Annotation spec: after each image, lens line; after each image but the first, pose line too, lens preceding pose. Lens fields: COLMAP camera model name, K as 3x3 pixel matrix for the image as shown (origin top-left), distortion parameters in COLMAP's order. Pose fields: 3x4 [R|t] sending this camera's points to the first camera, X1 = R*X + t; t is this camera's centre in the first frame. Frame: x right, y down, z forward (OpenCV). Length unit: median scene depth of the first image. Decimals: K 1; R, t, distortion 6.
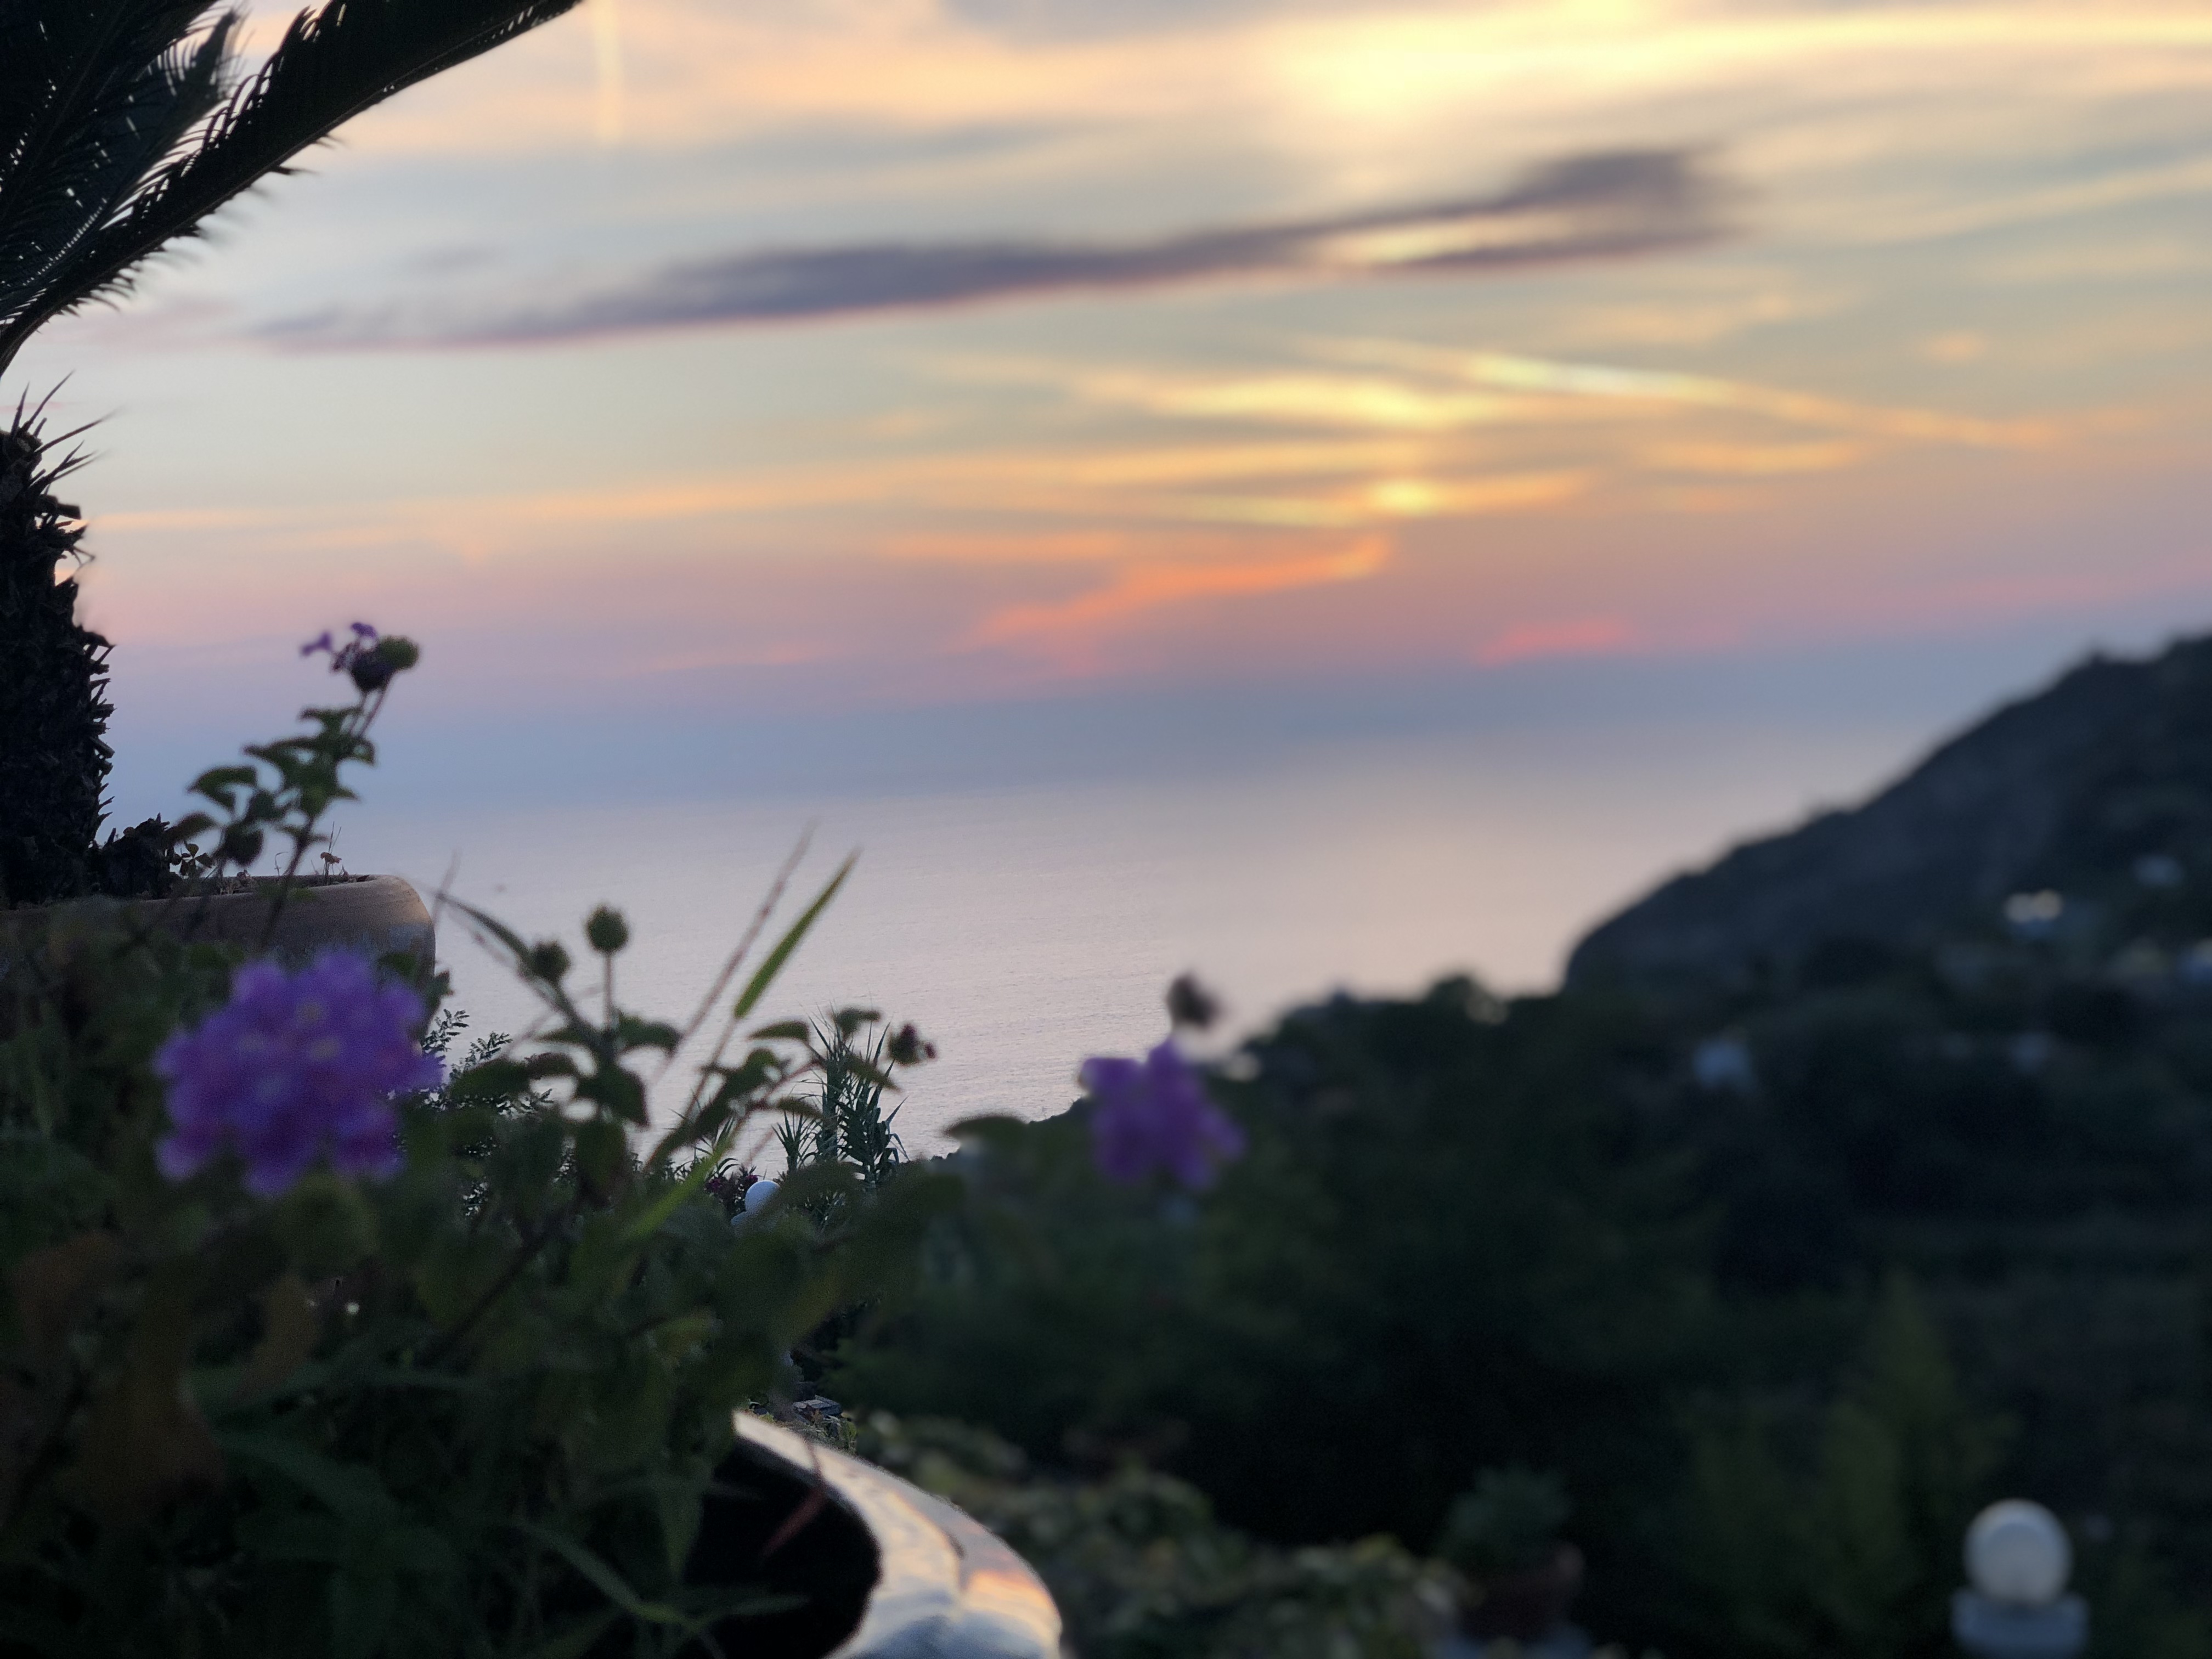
lens RADIAL K [[3287.0, 0, 1140.0], [0, 3287.0, 823.7], [0, 0, 1]] dist [0.153461, -0.025258]
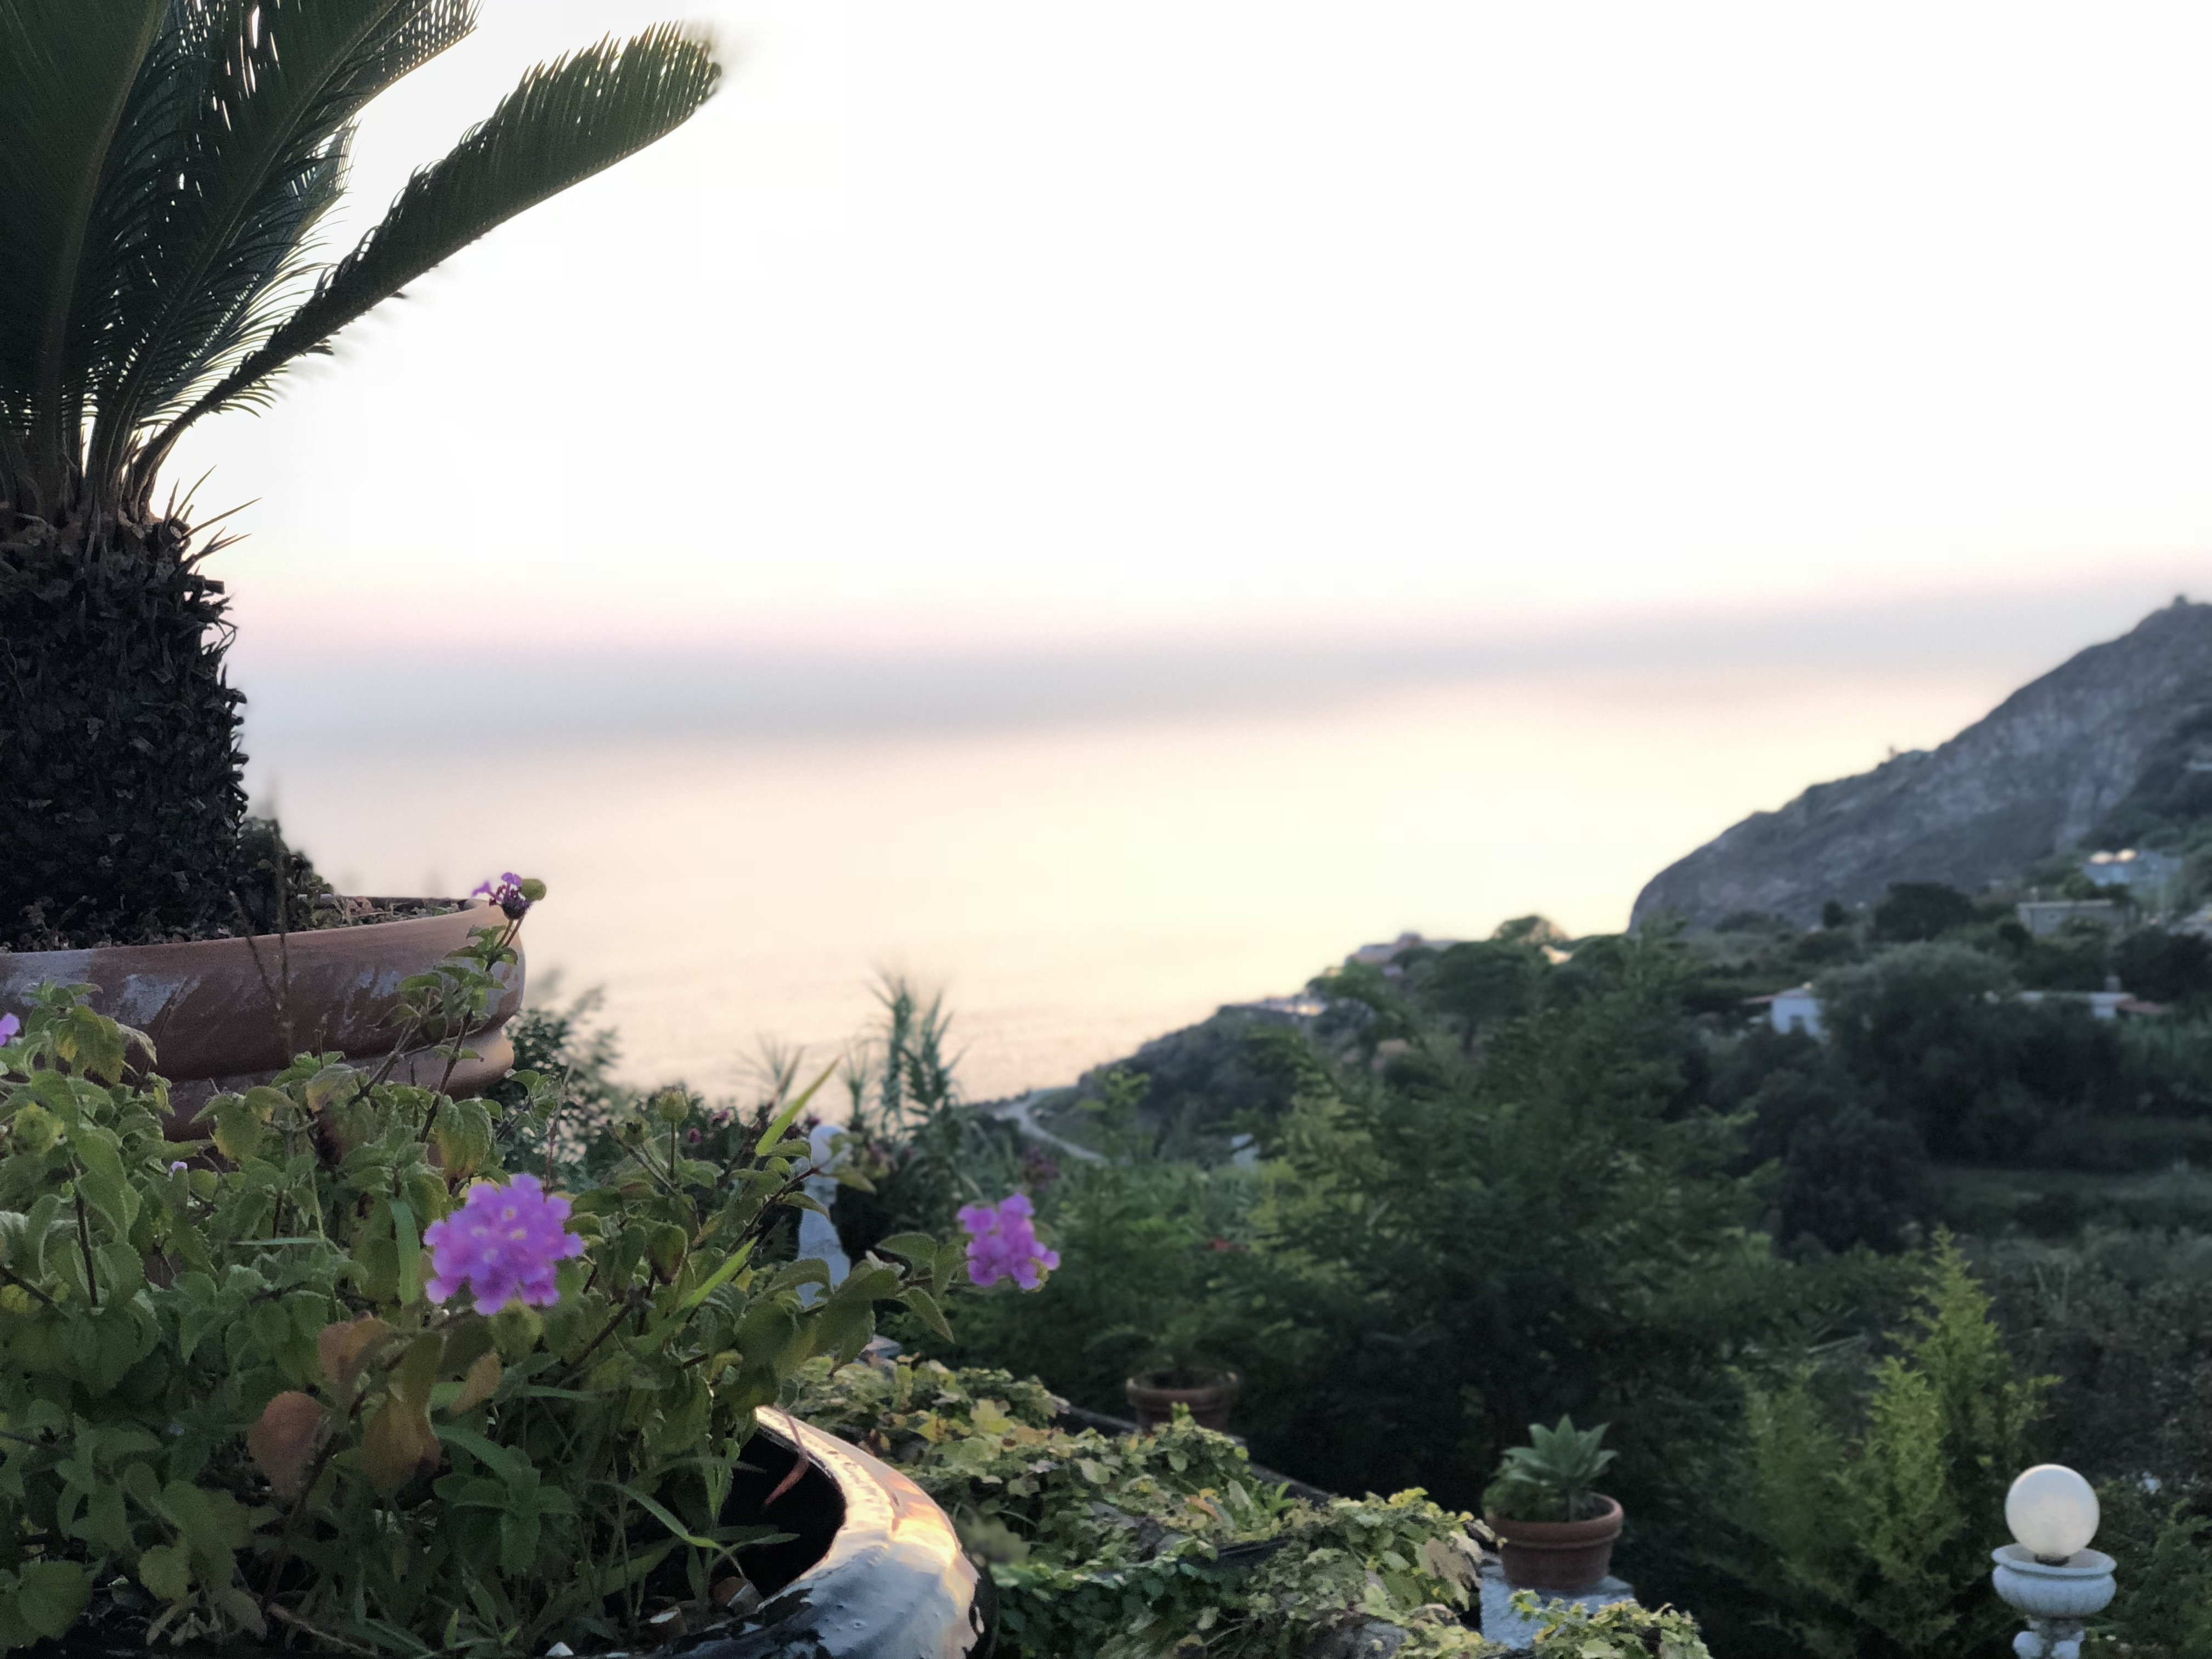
lens RADIAL K [[3398.1, 0, 1106.0], [0, 3398.1, 829.5], [0, 0, 1]] dist [0.166953, 0.011572]
pose [[0.999388, 0.006593, -0.034340, 0.028600], [-0.005722, 0.999661, 0.025388, -0.040903], [0.034496, -0.025176, 0.999088, -0.174362]]
